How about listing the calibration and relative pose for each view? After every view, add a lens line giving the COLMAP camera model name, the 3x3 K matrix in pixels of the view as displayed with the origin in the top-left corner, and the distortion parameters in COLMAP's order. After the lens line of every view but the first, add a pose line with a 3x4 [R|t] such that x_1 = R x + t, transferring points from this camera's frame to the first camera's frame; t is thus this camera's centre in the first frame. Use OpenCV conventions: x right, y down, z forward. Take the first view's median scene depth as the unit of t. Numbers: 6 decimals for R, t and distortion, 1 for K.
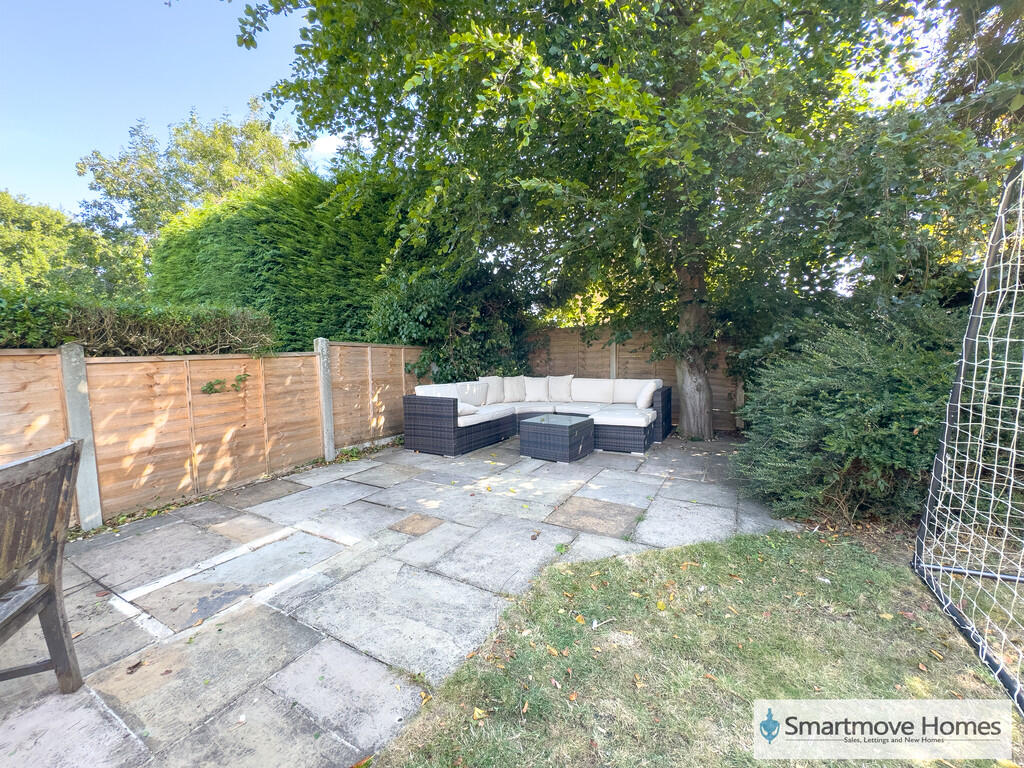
lens RADIAL K [[408.7, 0, 511.4], [0, 408.7, 386.5], [0, 0, 1]] dist [0.000827, 0.000342]
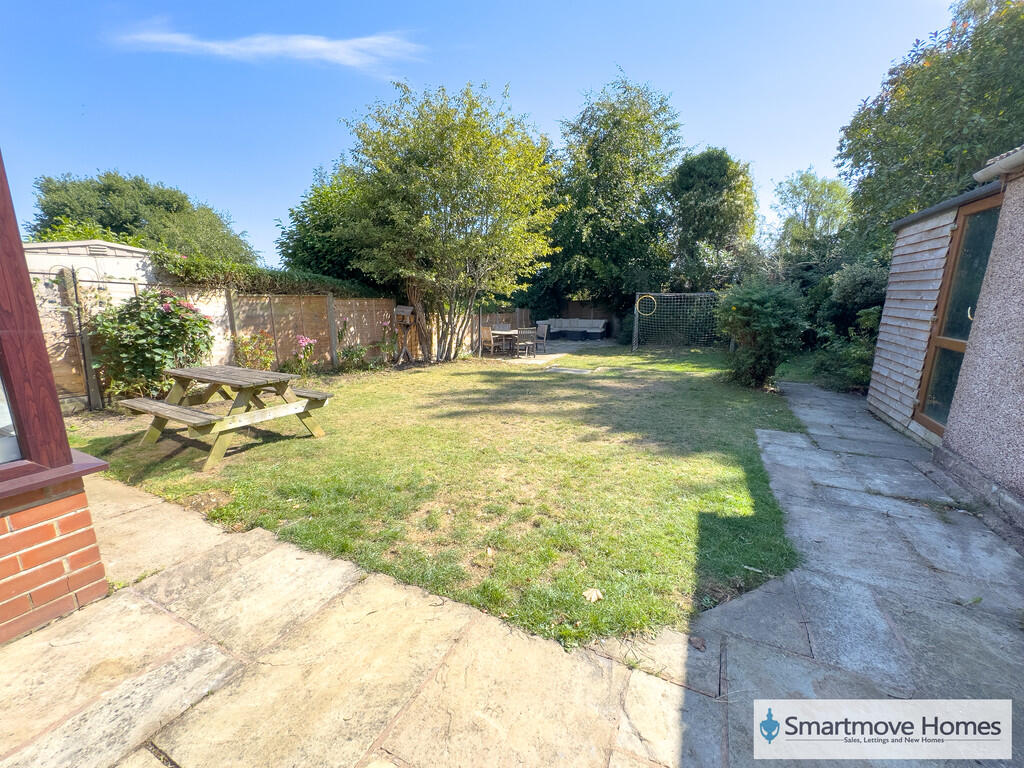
lens RADIAL K [[408.7, 0, 510.8], [0, 408.7, 384.4], [0, 0, 1]] dist [0.000827, 0.000342]
pose [[0.997961, -0.006465, 0.063497, -0.583632], [-0.001191, 0.992797, 0.119799, 0.102248], [-0.063814, -0.119631, 0.990765, -2.153680]]
